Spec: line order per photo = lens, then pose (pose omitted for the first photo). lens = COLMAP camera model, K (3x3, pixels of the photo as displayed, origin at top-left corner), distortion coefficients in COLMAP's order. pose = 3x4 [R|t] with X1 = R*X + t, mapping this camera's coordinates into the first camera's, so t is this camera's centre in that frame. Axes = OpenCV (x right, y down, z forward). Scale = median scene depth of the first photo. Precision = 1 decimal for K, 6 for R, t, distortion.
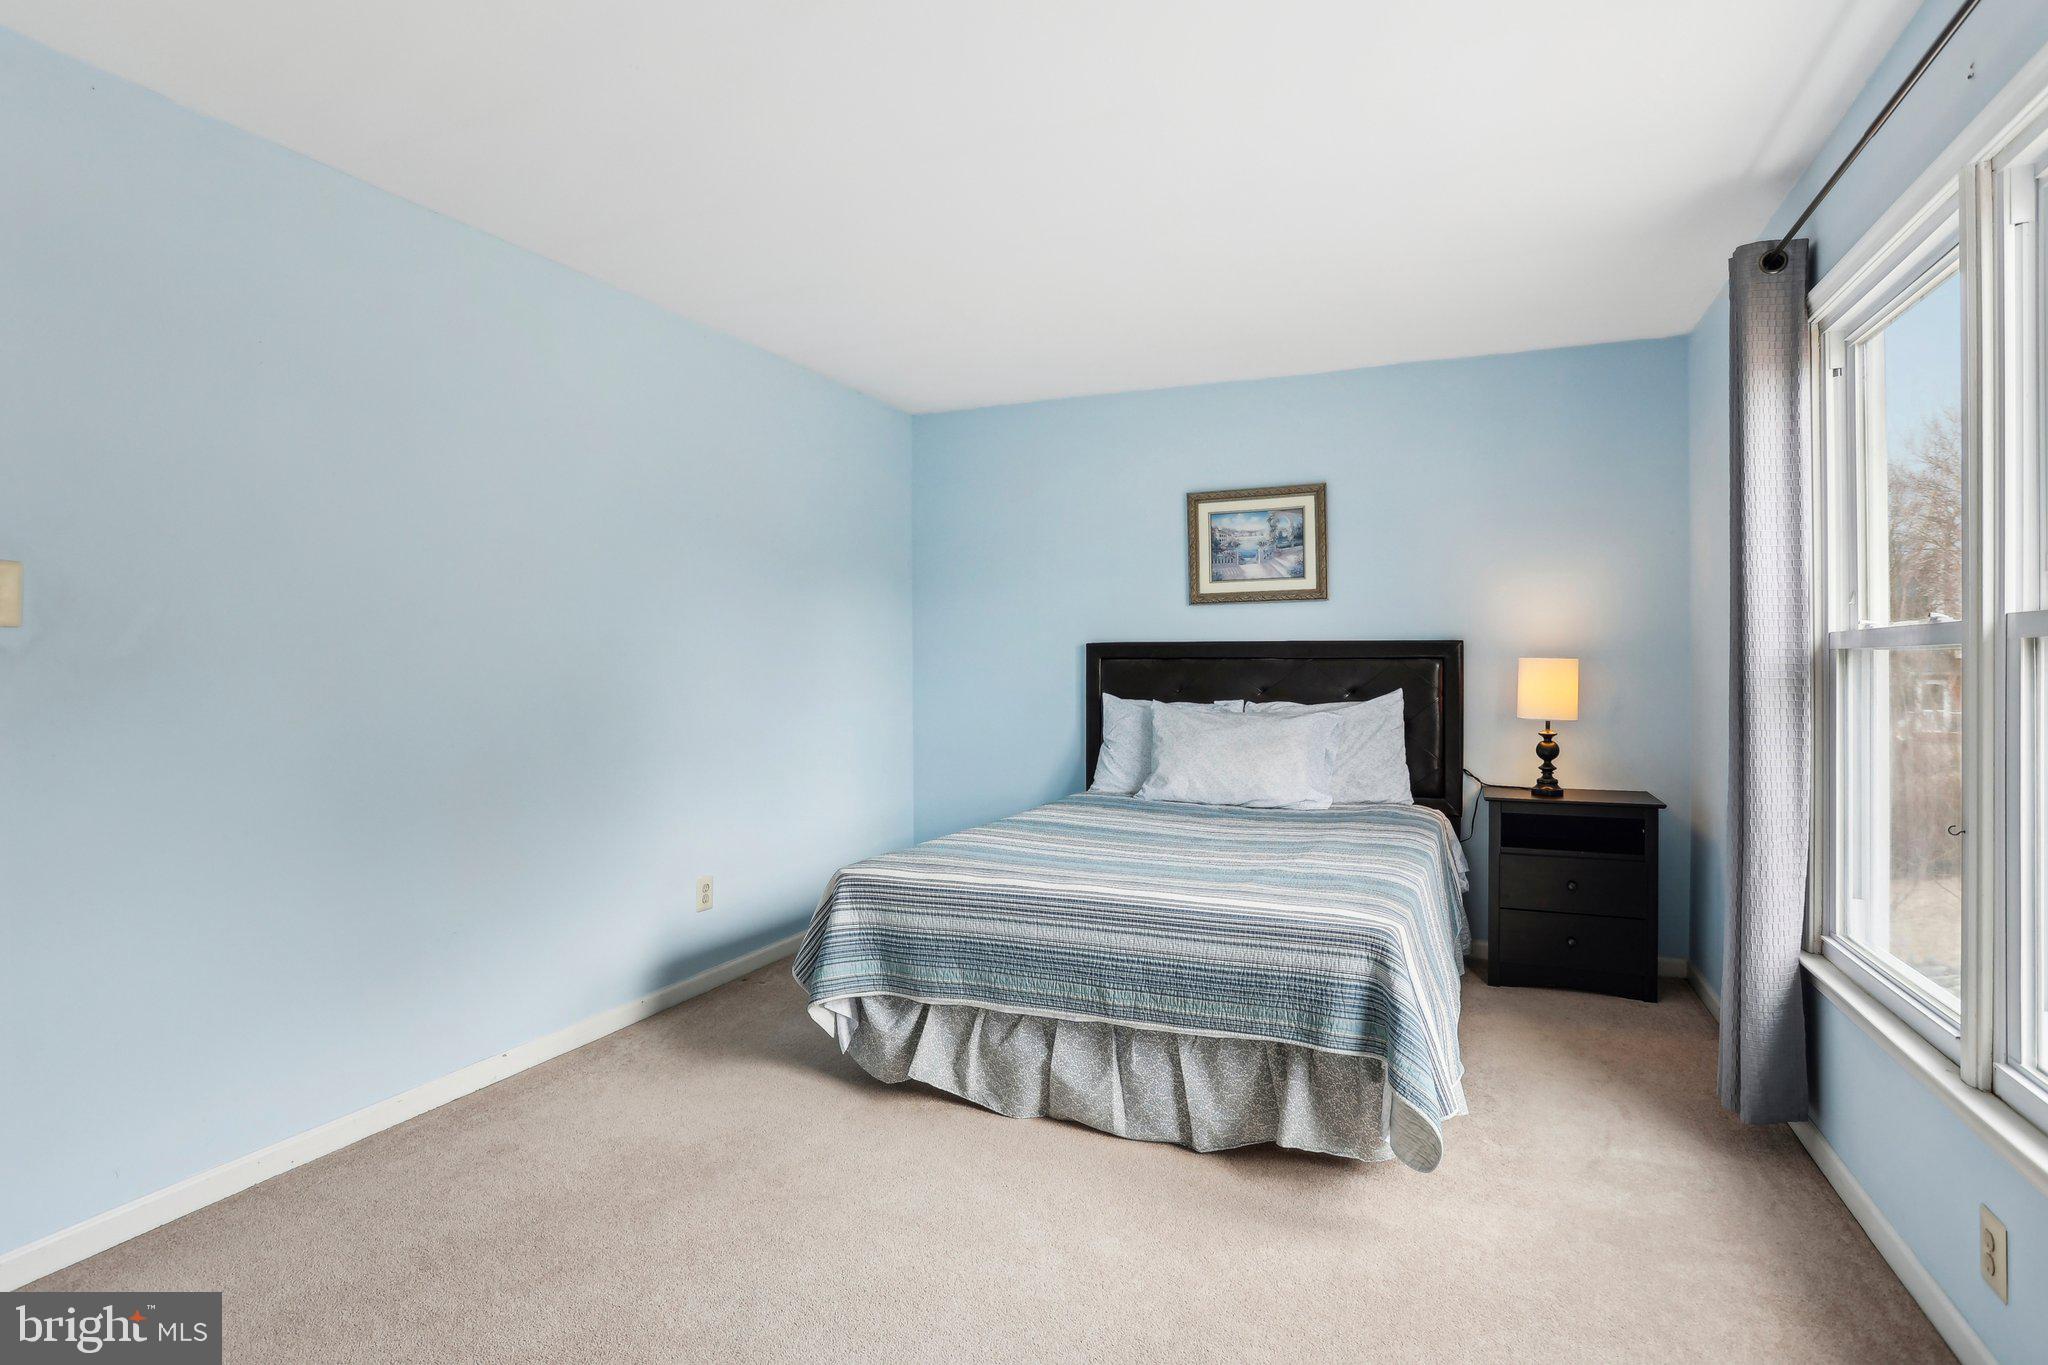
lens RADIAL K [[1028.8, 0, 1016.5], [0, 1028.8, 675.4], [0, 0, 1]] dist [-0.060161, 0.004391]
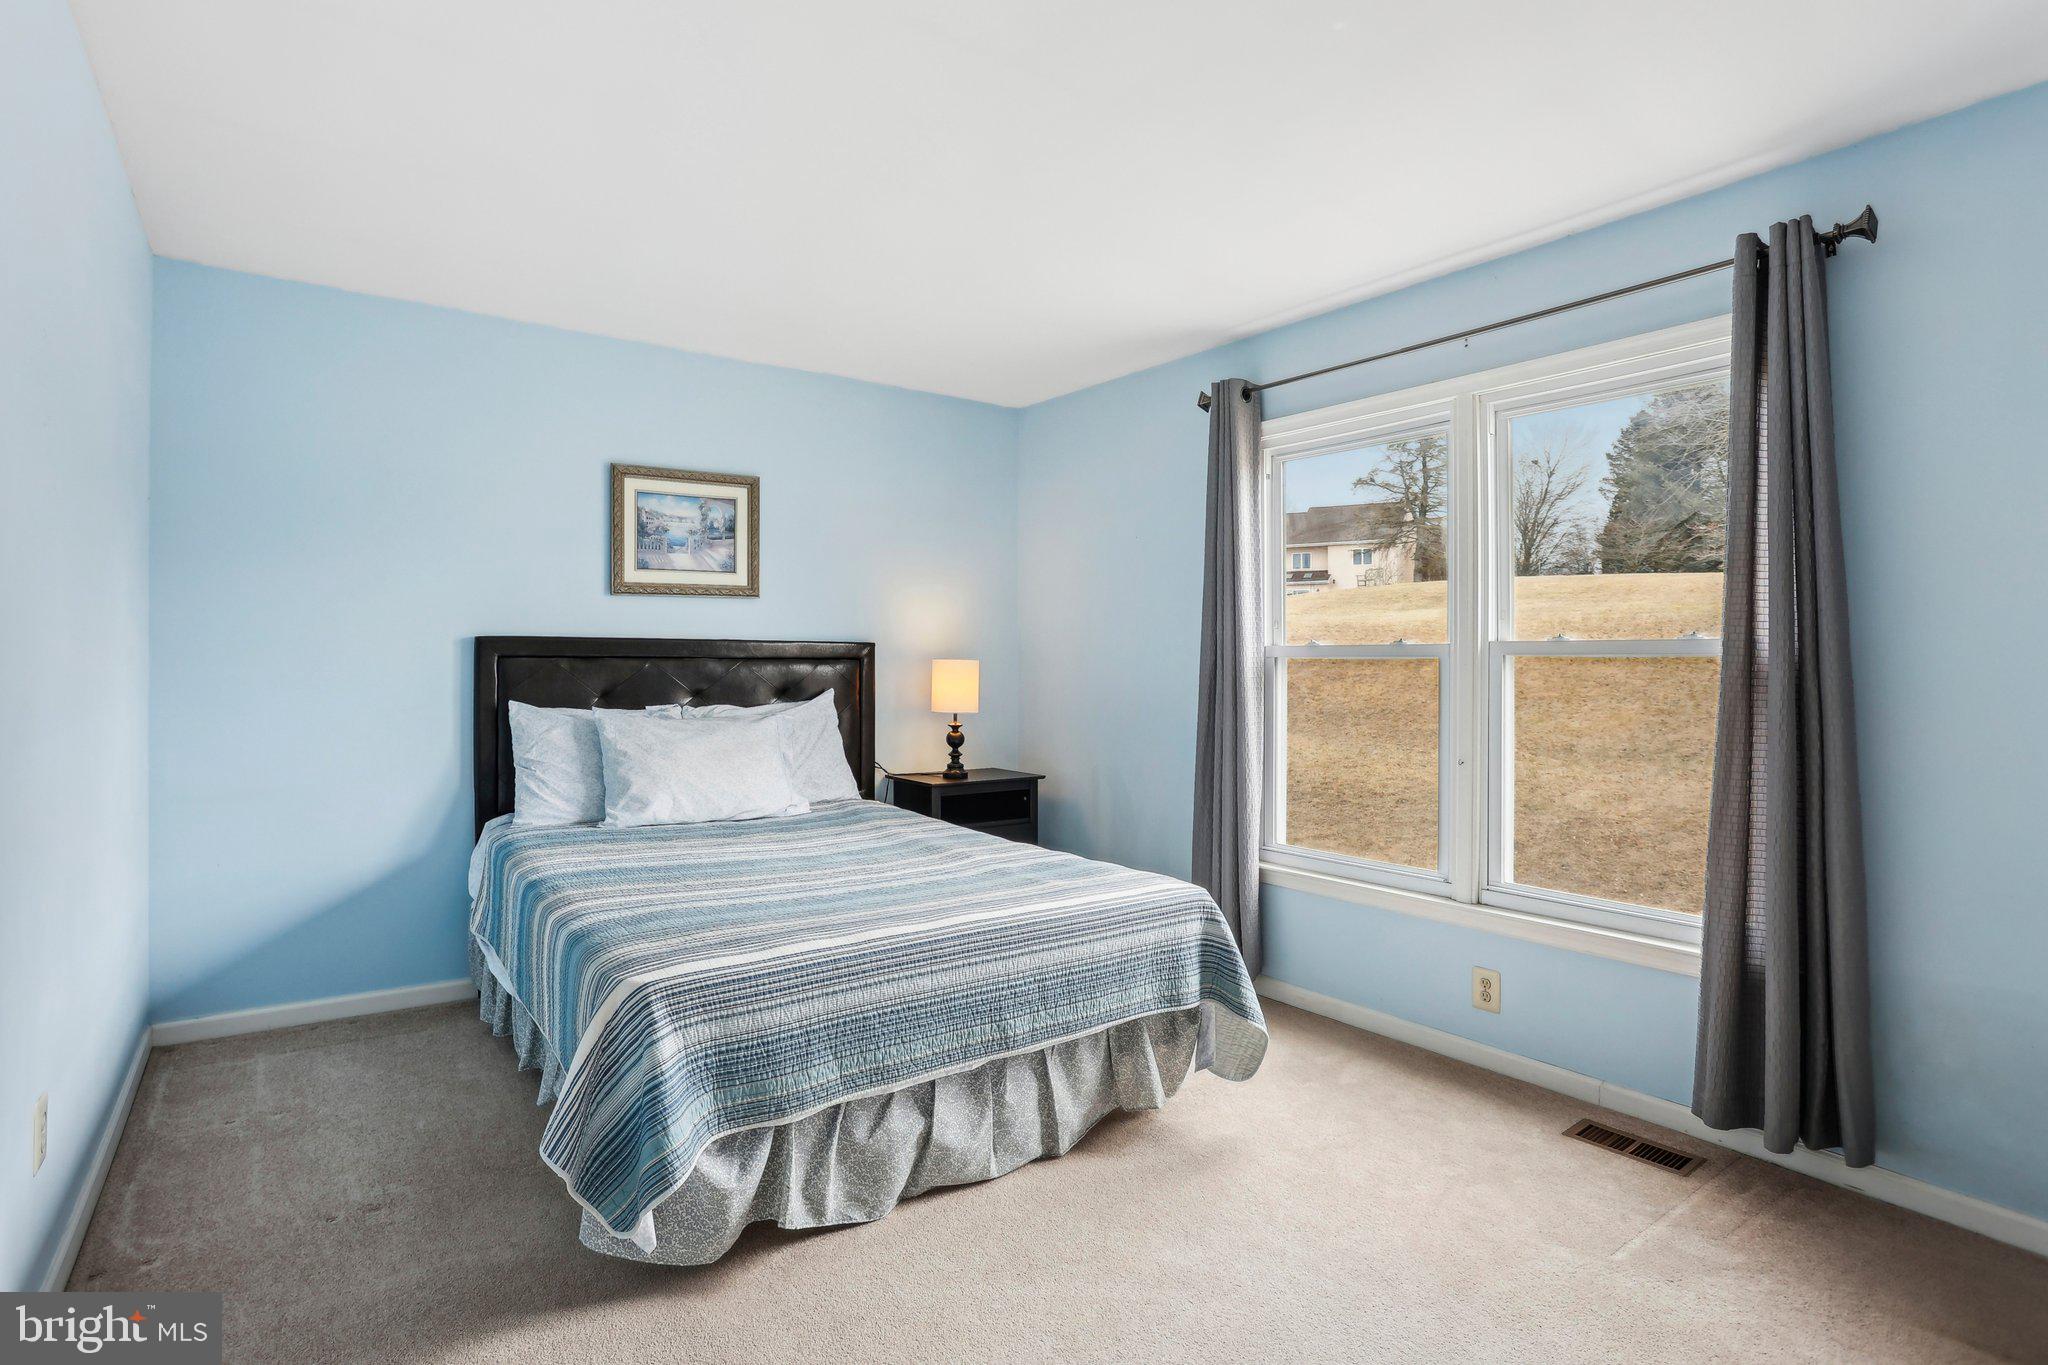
lens RADIAL K [[1028.8, 0, 1015.9], [0, 1028.8, 640.9], [0, 0, 1]] dist [-0.060161, 0.004391]
pose [[0.506521, 0.019717, 0.862002, -0.421425], [0.003573, 0.999682, -0.024965, -0.008358], [-0.862220, 0.015725, 0.506289, 0.308118]]
